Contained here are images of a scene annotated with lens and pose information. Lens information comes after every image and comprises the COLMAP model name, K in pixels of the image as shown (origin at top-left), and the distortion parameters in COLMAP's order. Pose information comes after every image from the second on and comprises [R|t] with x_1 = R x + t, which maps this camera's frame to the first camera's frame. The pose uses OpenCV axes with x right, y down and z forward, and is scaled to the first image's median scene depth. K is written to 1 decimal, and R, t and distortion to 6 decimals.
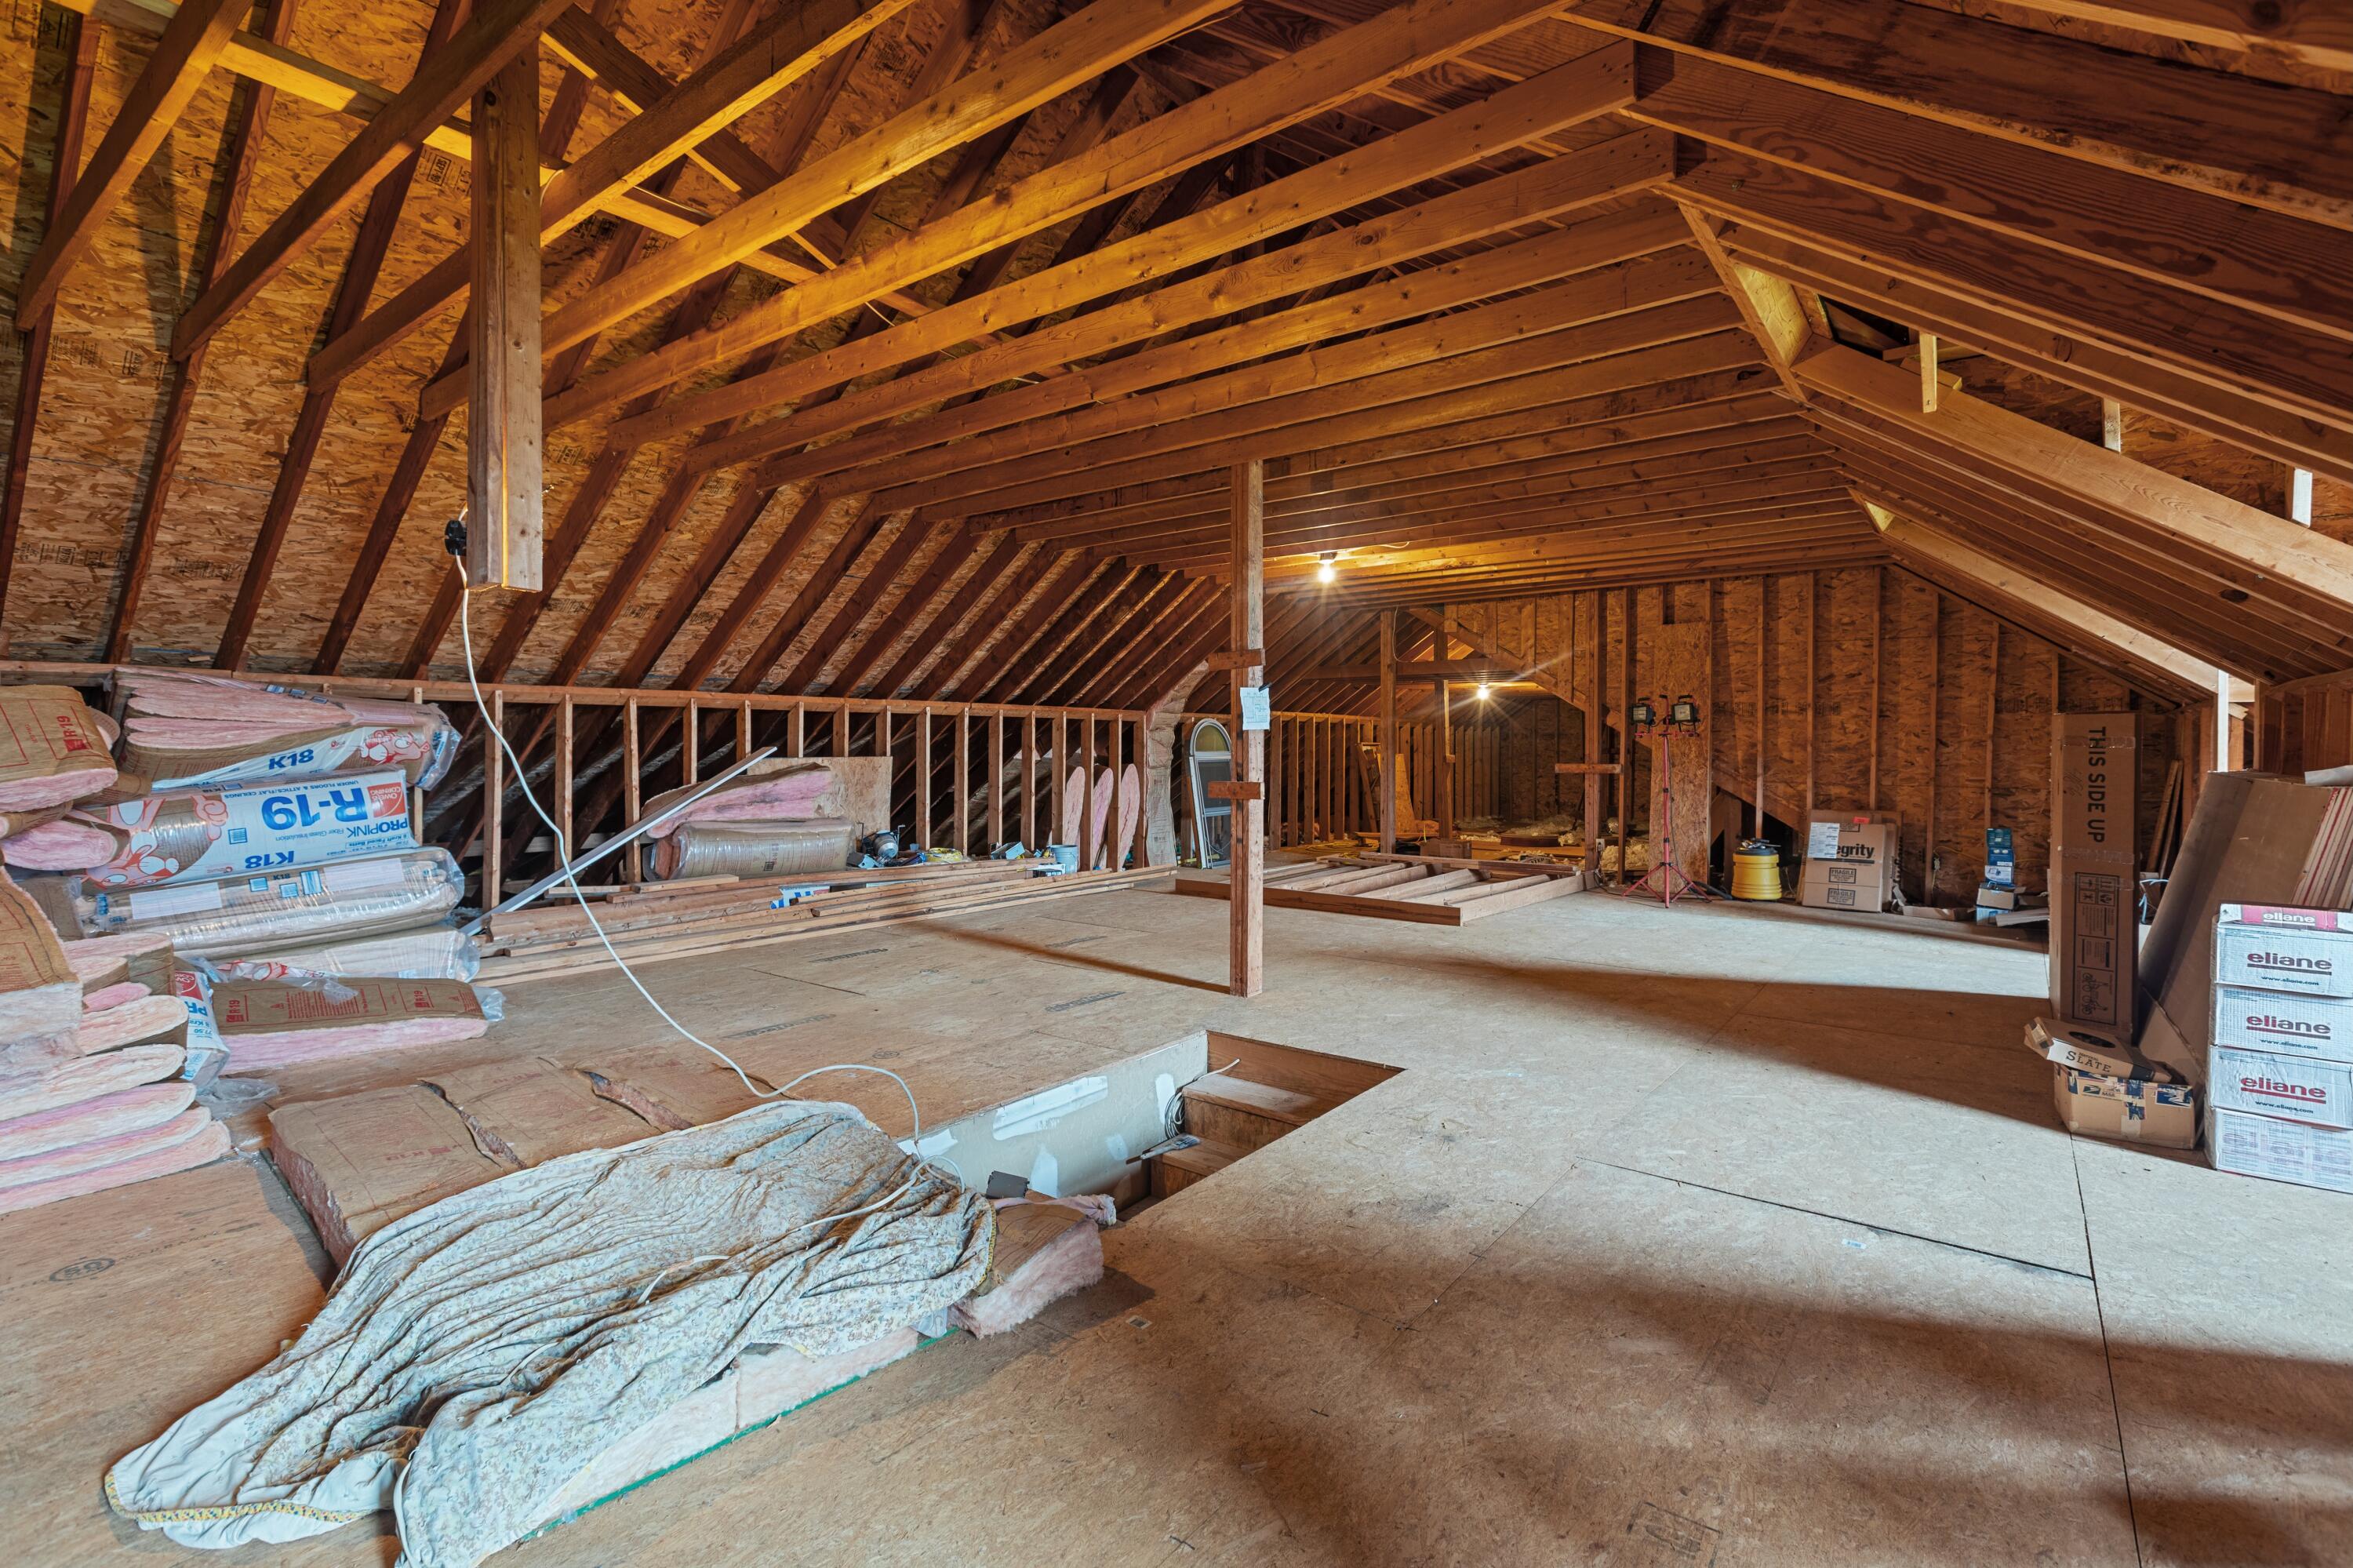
lens RADIAL K [[1053.8, 0, 1168.9], [0, 1053.8, 762.6], [0, 0, 1]] dist [-0.001487, -0.000320]
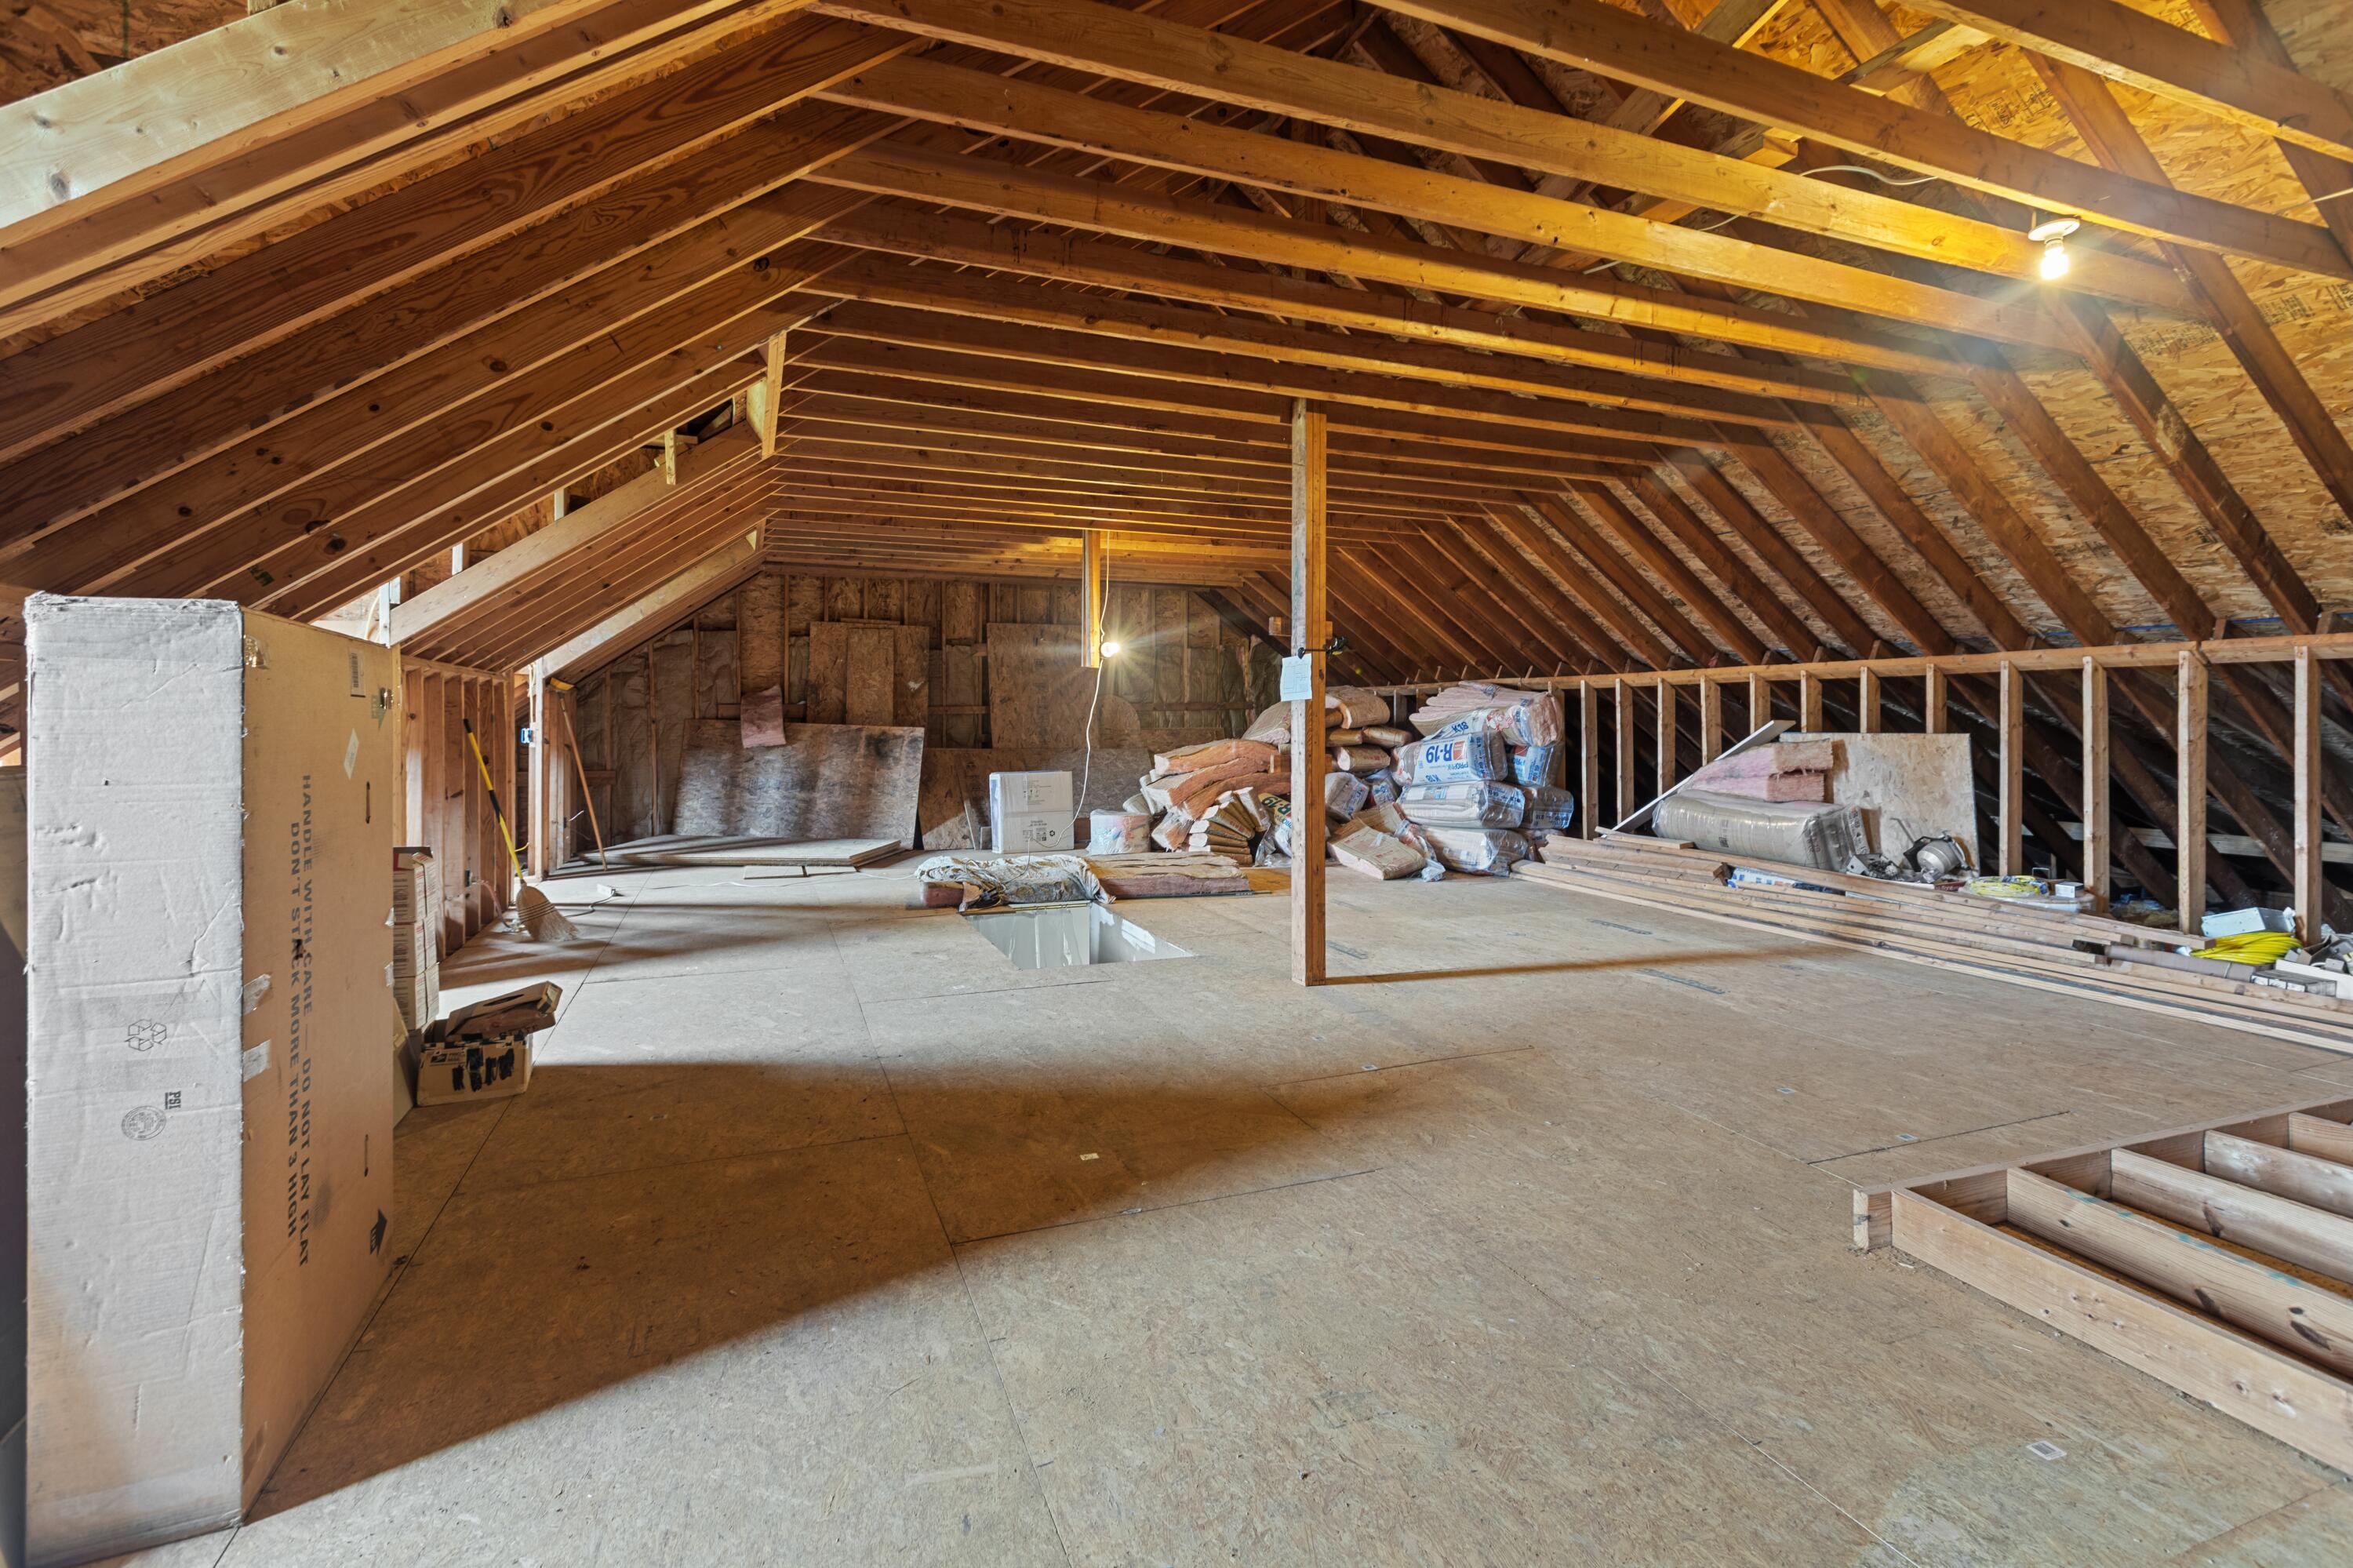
lens RADIAL K [[1087.8, 0, 1168.7], [0, 1087.8, 735.9], [0, 0, 1]] dist [0.003241, 0.000089]
pose [[-0.493706, 0.010300, -0.869568, 0.655744], [-0.016176, 0.999648, 0.021025, -0.011501], [0.869478, 0.024446, -0.493366, 0.914528]]
